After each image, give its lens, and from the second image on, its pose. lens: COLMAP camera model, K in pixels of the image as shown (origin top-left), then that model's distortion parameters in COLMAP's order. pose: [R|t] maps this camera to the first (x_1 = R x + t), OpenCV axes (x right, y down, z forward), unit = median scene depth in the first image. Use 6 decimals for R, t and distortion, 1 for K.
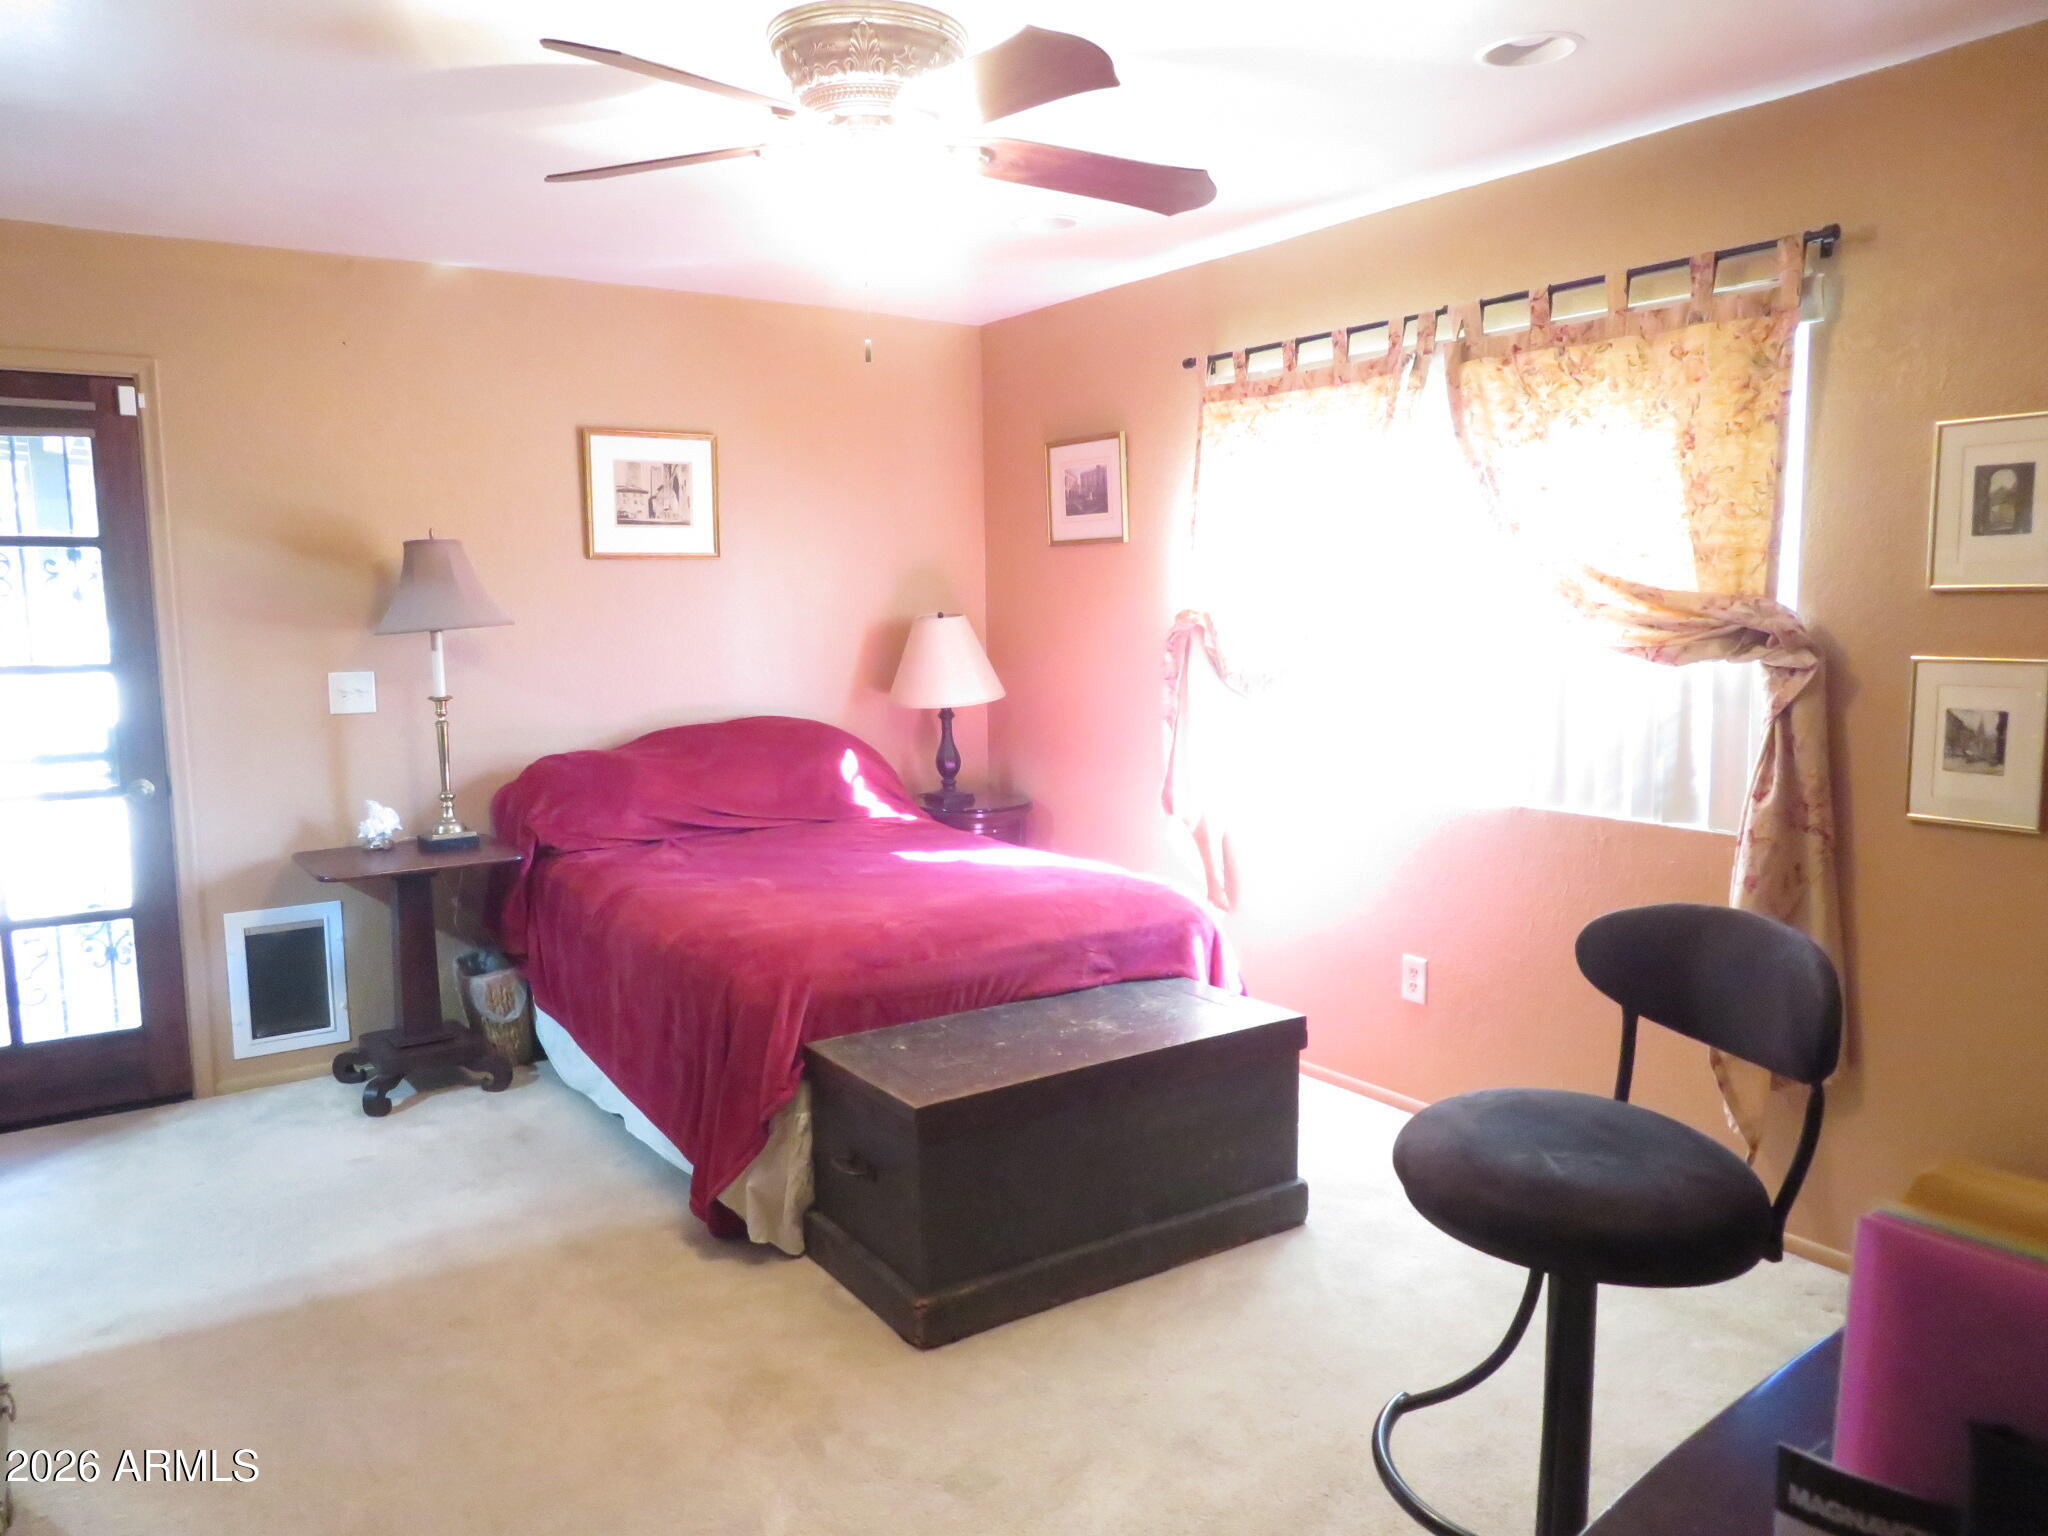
lens RADIAL K [[1476.9, 0, 1029.1], [0, 1476.9, 763.1], [0, 0, 1]] dist [-0.003086, 0.008951]
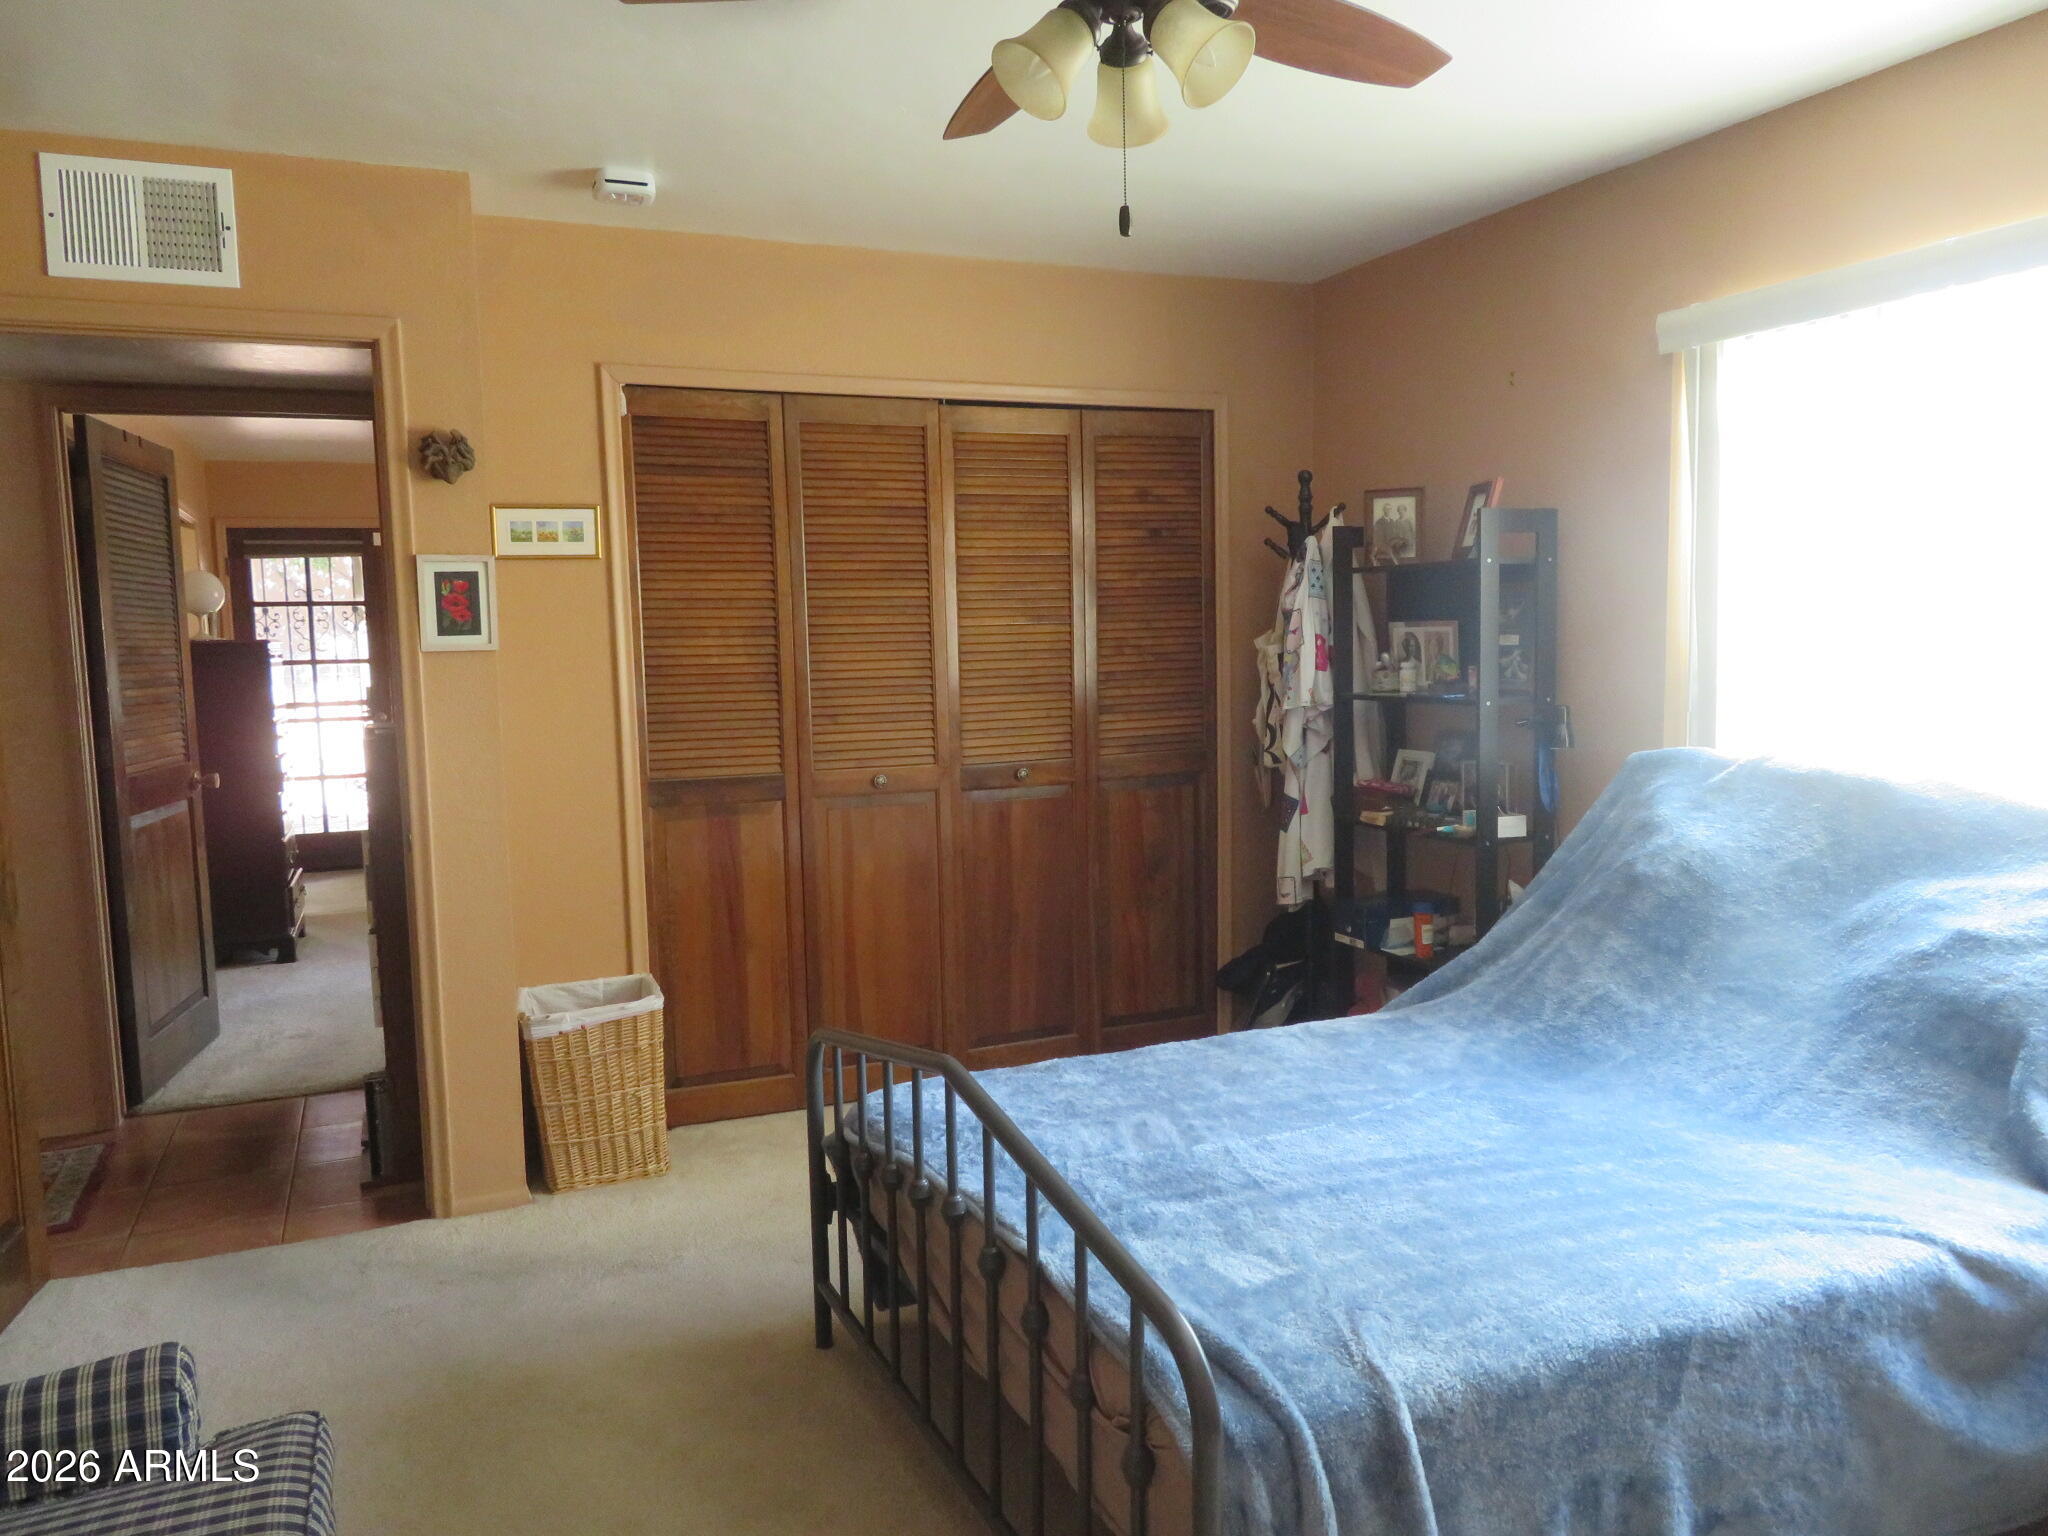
lens RADIAL K [[1476.9, 0, 1025.0], [0, 1476.9, 768.6], [0, 0, 1]] dist [-0.003086, 0.008951]
pose [[0.977386, -0.002980, -0.211443, 0.775941], [-0.005157, 0.999267, -0.037922, 0.169676], [0.211401, 0.038155, 0.976654, -0.904067]]
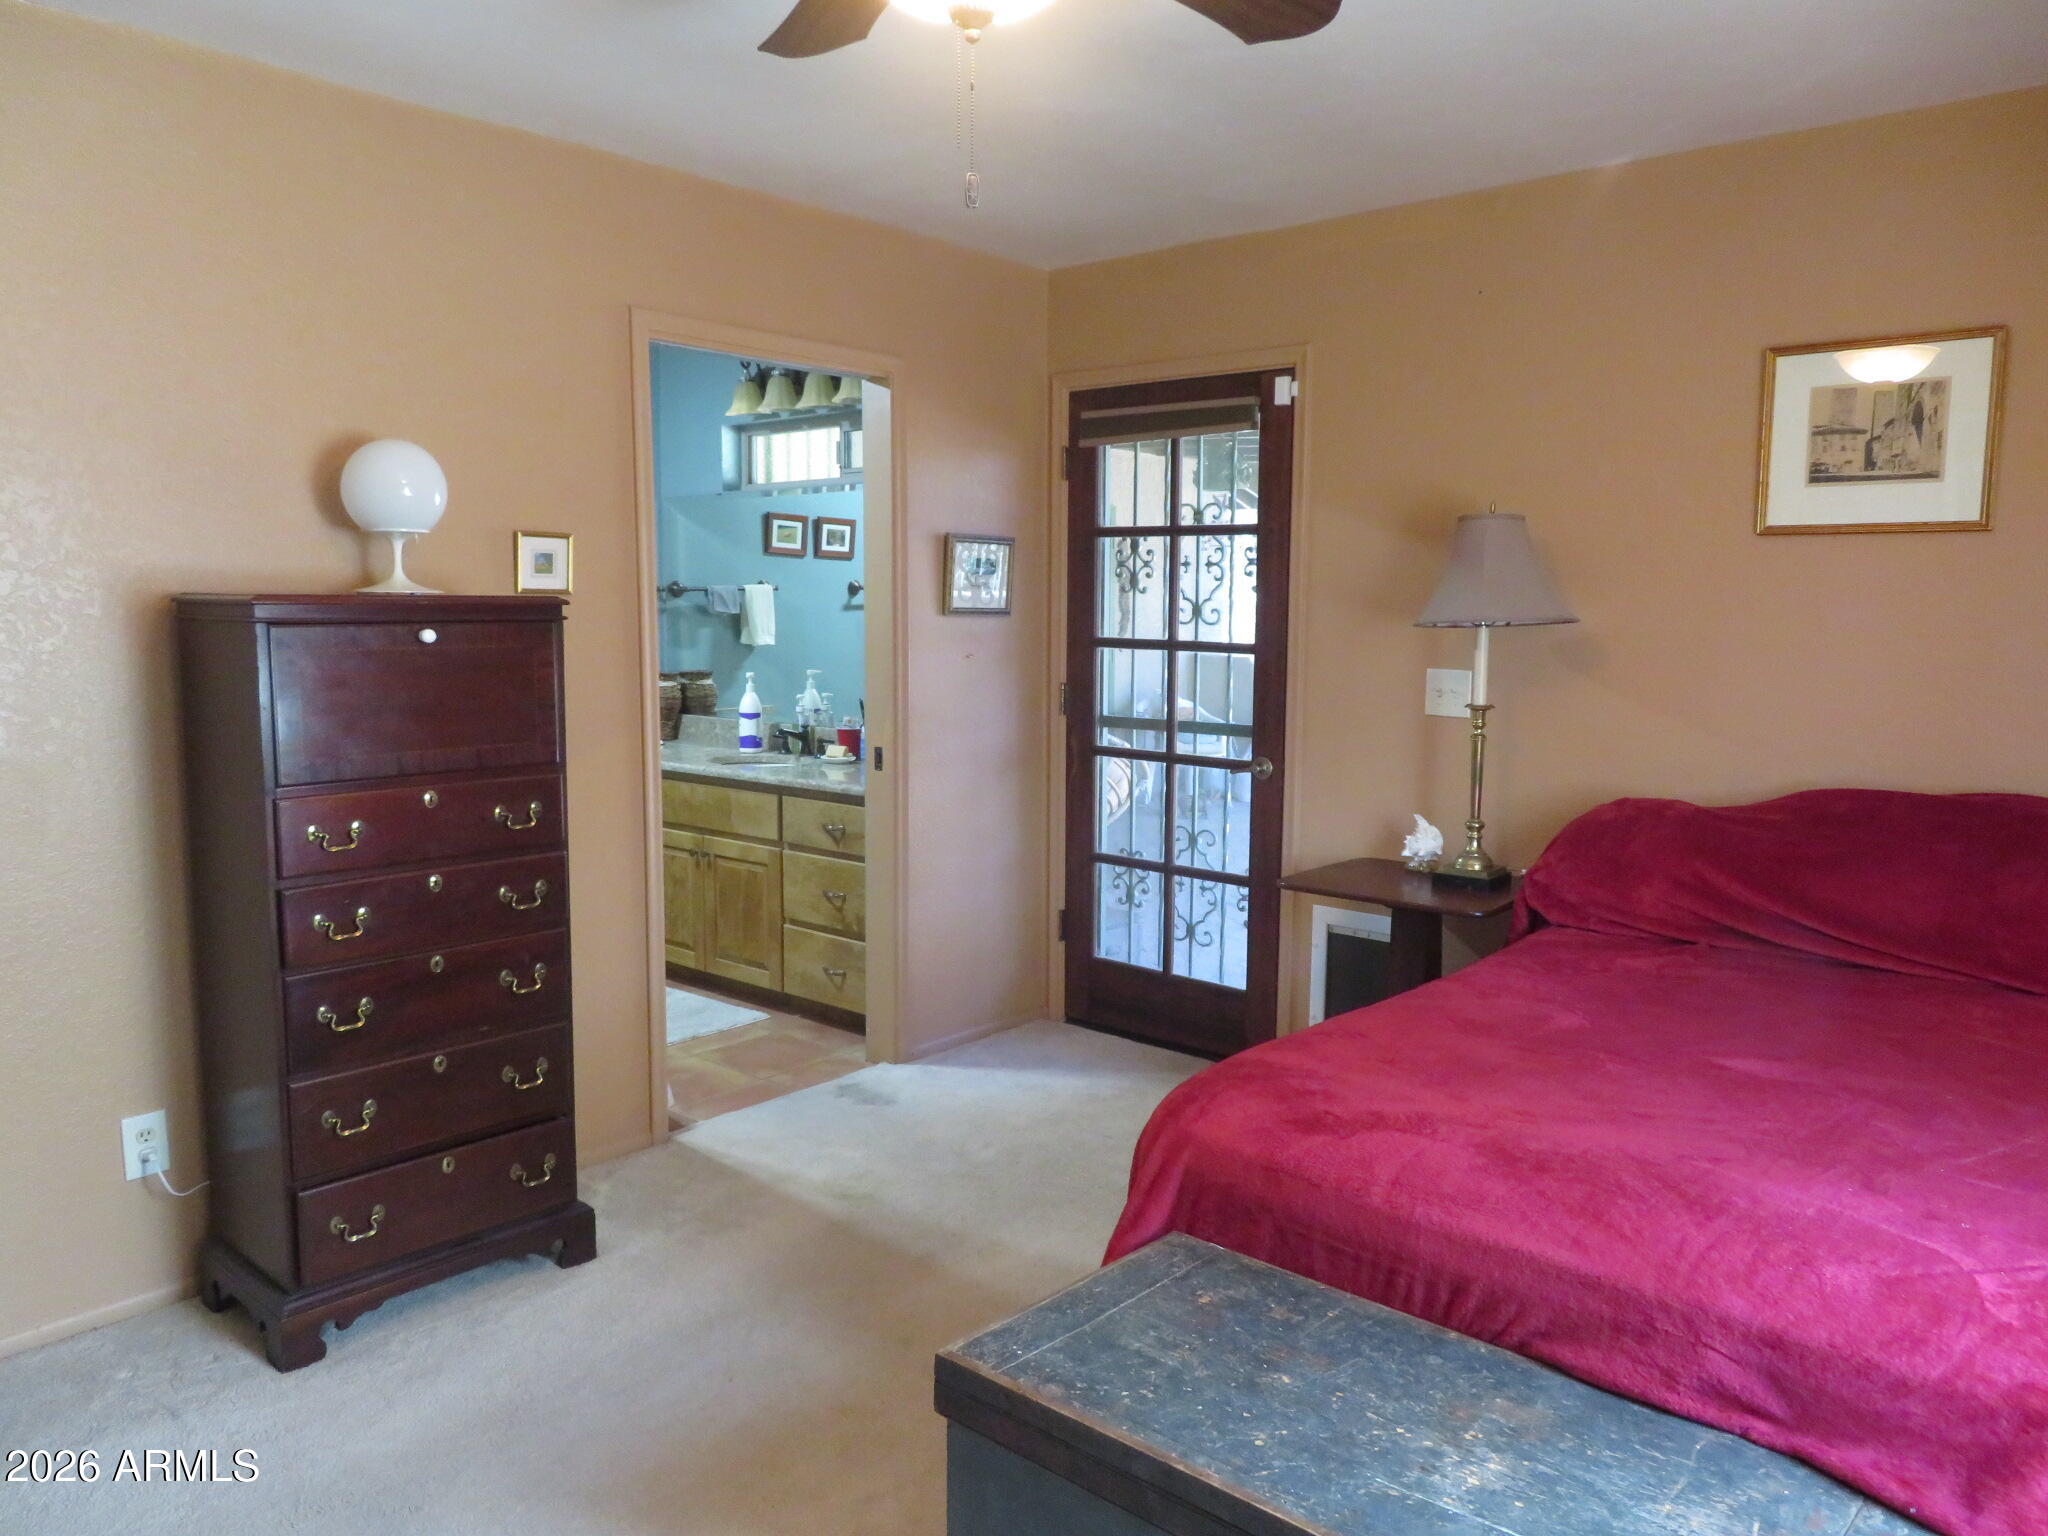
lens RADIAL K [[1476.9, 0, 1015.3], [0, 1476.9, 767.8], [0, 0, 1]] dist [-0.003086, 0.008951]
pose [[0.247787, 0.125861, -0.960604, 0.355945], [-0.125015, 0.987390, 0.097123, -0.061143], [0.960715, 0.096024, 0.260397, 0.565019]]
